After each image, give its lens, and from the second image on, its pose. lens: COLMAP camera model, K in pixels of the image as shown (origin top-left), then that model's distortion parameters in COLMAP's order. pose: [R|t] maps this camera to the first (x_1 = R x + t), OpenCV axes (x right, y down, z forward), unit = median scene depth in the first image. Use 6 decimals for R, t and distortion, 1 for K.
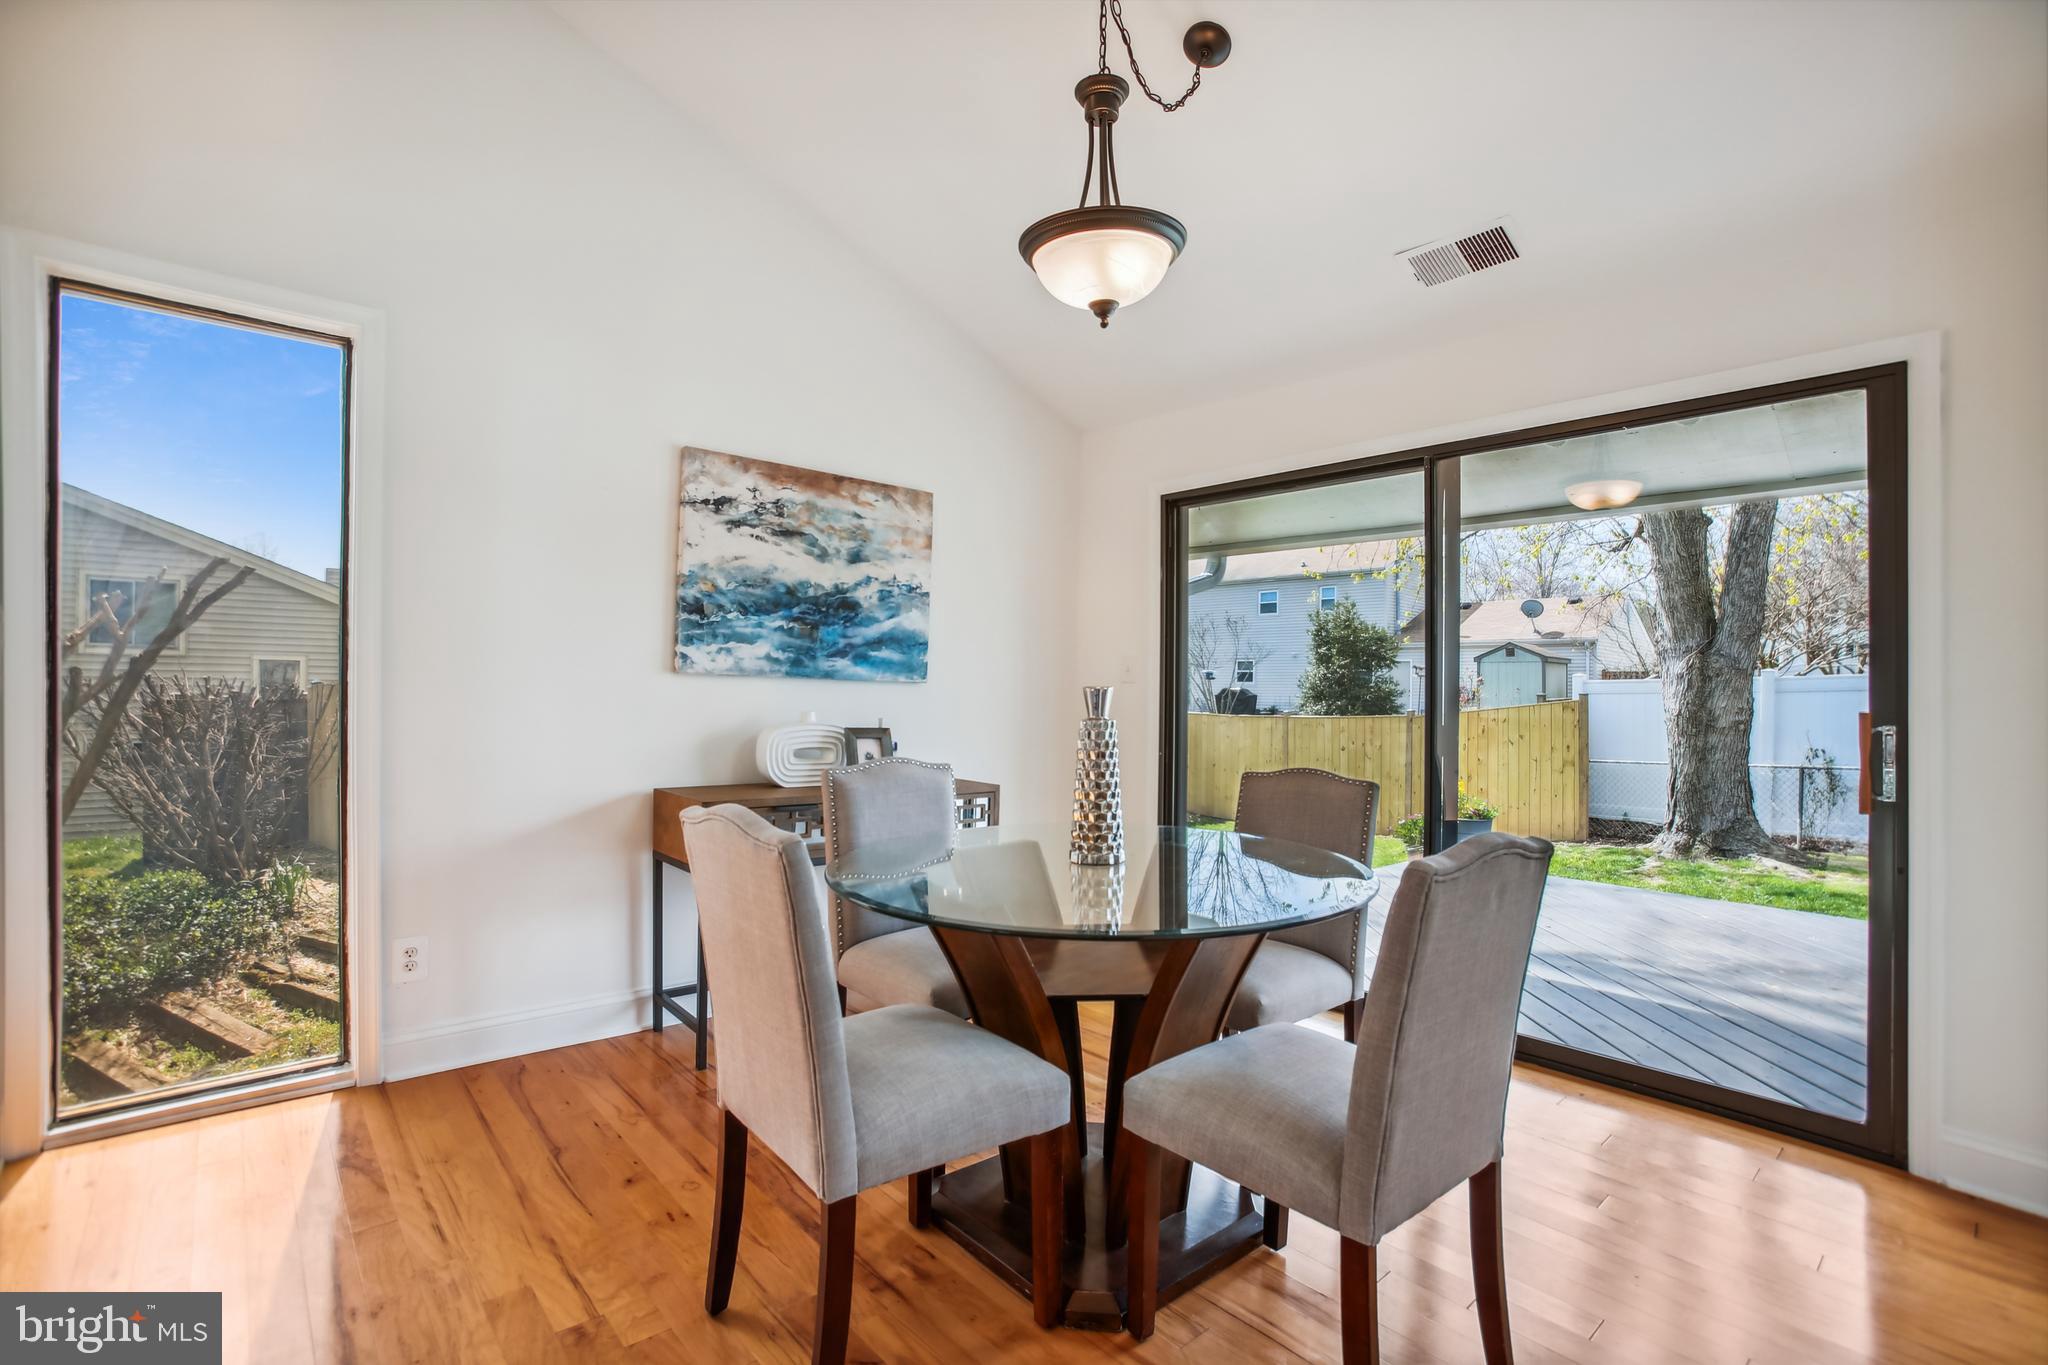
lens RADIAL K [[957.3, 0, 1045.9], [0, 957.3, 668.9], [0, 0, 1]] dist [-0.051686, 0.017430]
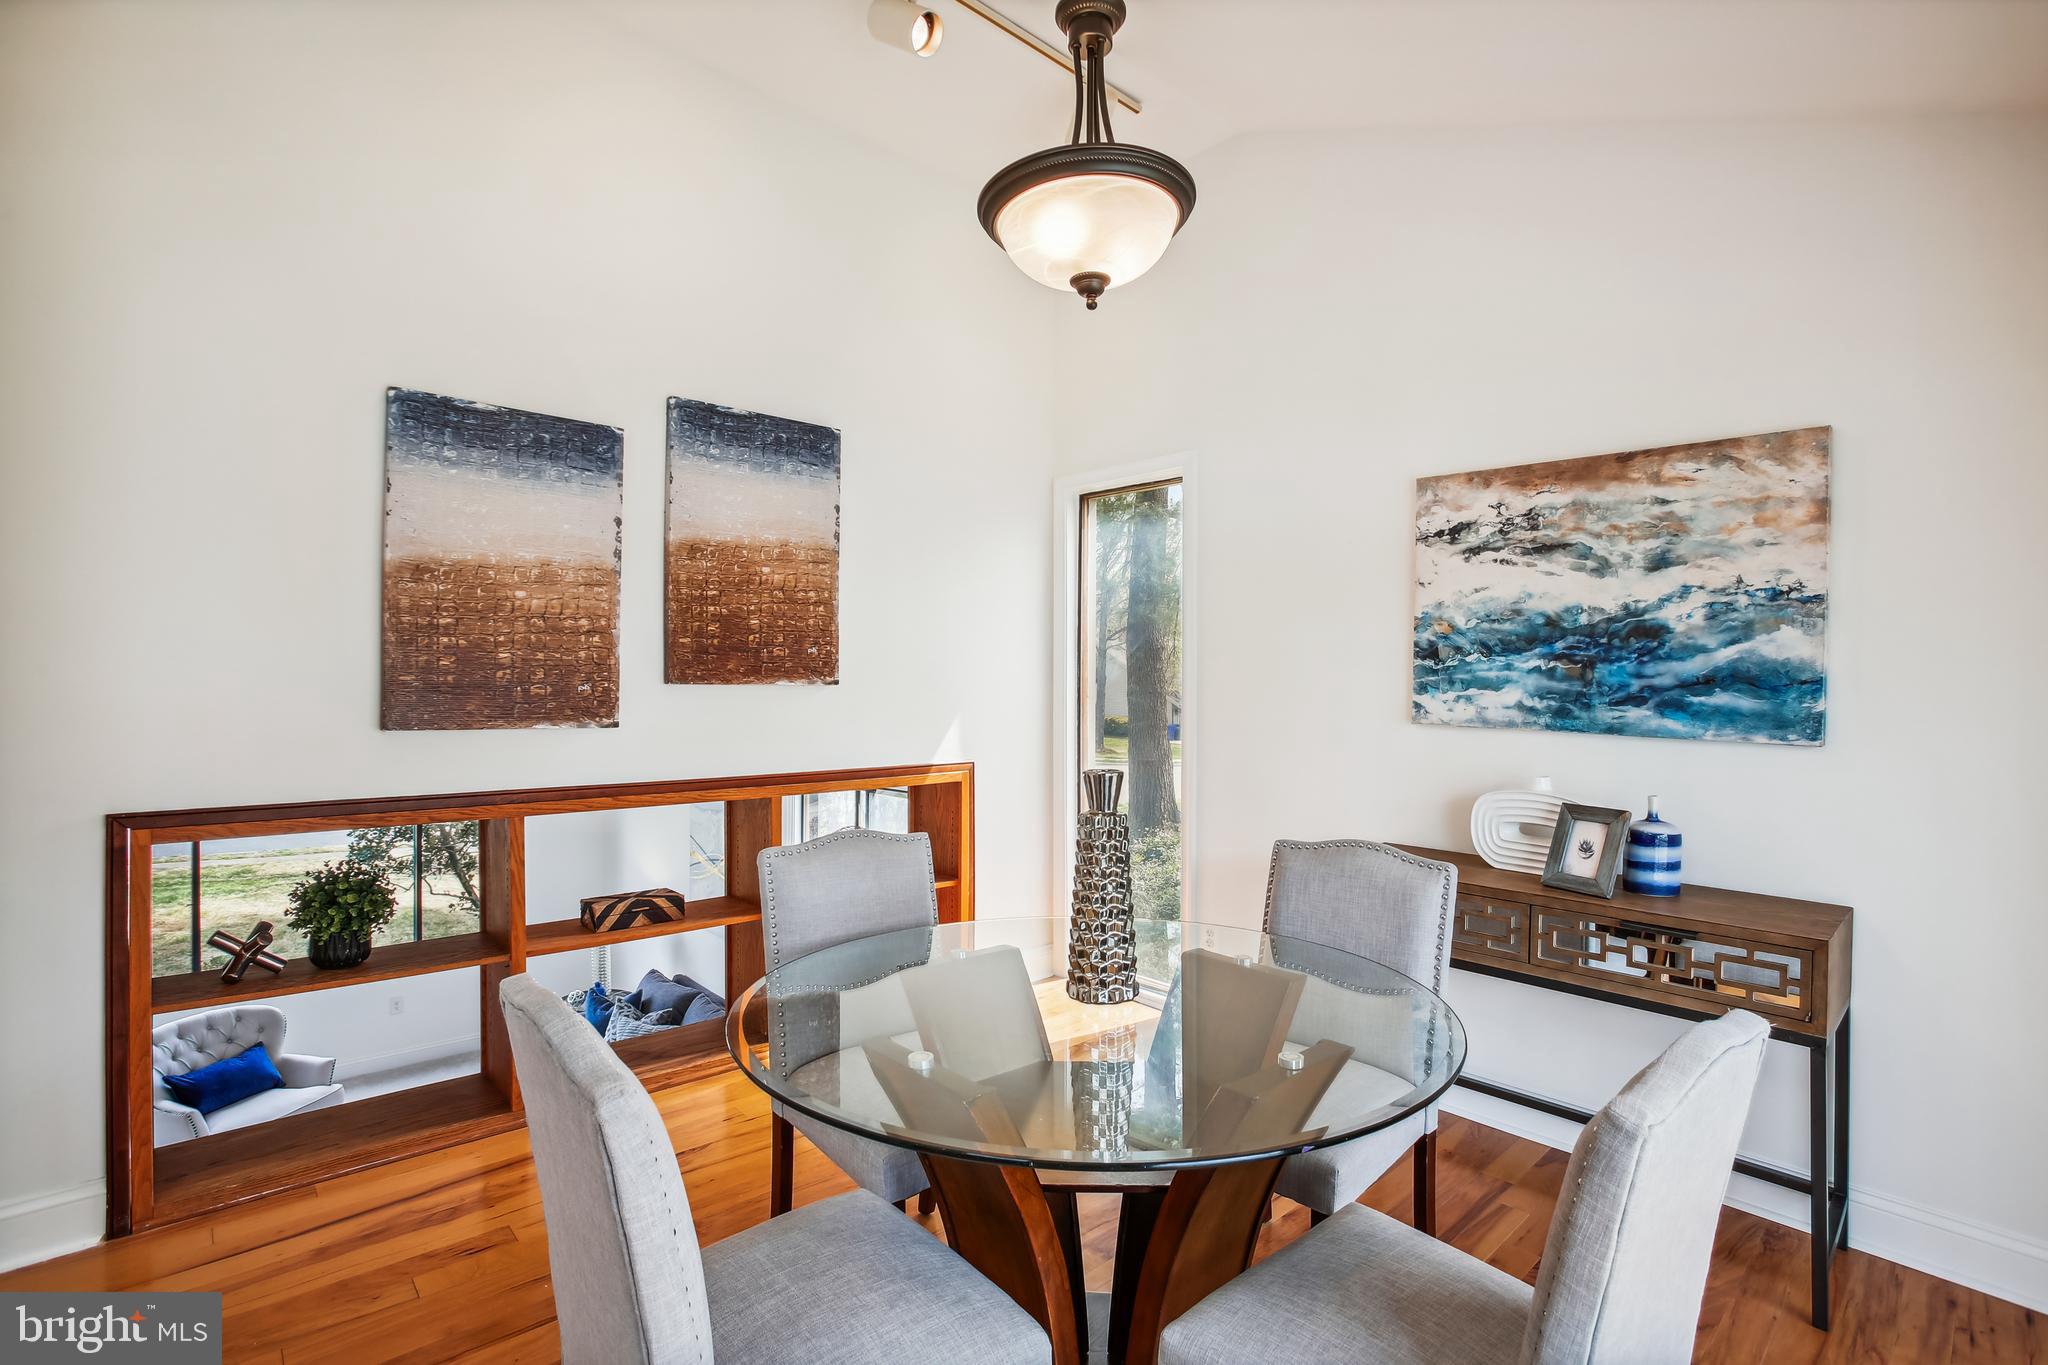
lens RADIAL K [[957.3, 0, 1057.4], [0, 957.3, 692.8], [0, 0, 1]] dist [-0.051686, 0.017430]
pose [[0.030866, -0.000292, -0.999523, 0.487802], [0.008226, 0.999966, -0.000038, -0.025715], [0.999490, -0.008221, 0.030867, 0.559648]]
